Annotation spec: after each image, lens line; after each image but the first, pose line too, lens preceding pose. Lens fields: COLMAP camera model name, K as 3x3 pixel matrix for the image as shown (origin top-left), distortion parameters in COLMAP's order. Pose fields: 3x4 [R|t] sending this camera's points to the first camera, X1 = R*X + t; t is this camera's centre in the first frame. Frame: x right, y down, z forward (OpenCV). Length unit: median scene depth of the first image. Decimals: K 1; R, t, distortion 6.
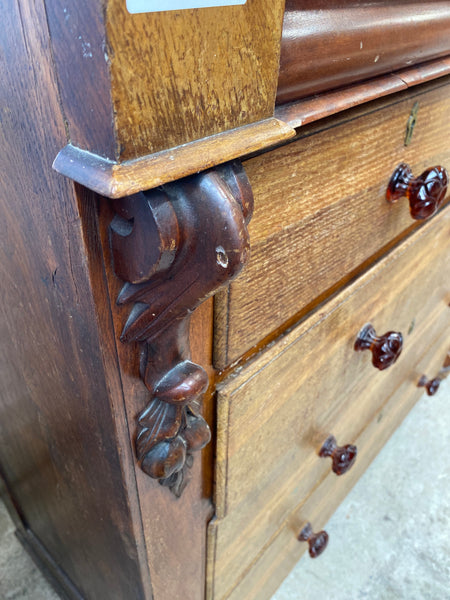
lens RADIAL K [[453.6, 0, 226.6], [0, 453.6, 295.8], [0, 0, 1]] dist [-0.005155, -0.005848]
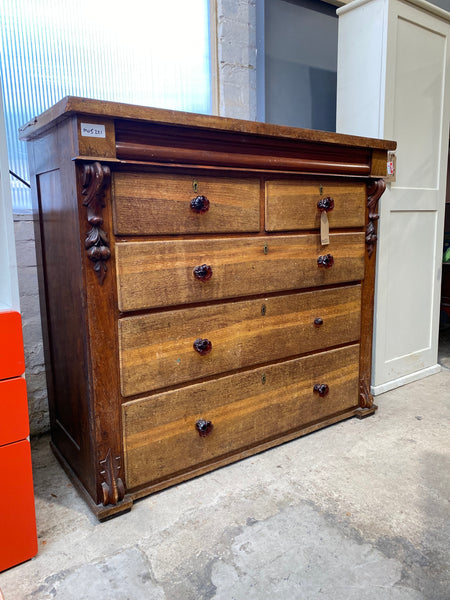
lens RADIAL K [[451.6, 0, 226.7], [0, 451.6, 300.8], [0, 0, 1]] dist [0.005910, -0.012115]
pose [[0.975119, -0.002333, -0.221668, 0.636323], [-0.095791, 0.897336, -0.430828, 0.811644], [0.199915, 0.441342, 0.874786, -0.650566]]
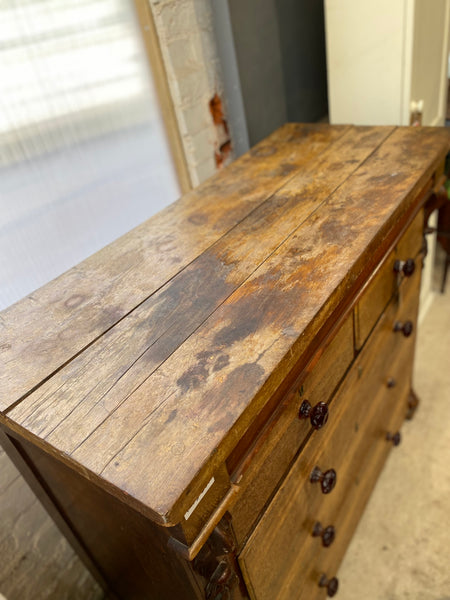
lens RADIAL K [[451.6, 0, 228.5], [0, 451.6, 301.5], [0, 0, 1]] dist [0.005910, -0.012115]
pose [[0.971109, -0.238527, 0.007239, 0.084774], [0.238636, 0.970585, -0.031890, -0.357281], [0.000580, 0.032696, 0.999465, -0.454470]]
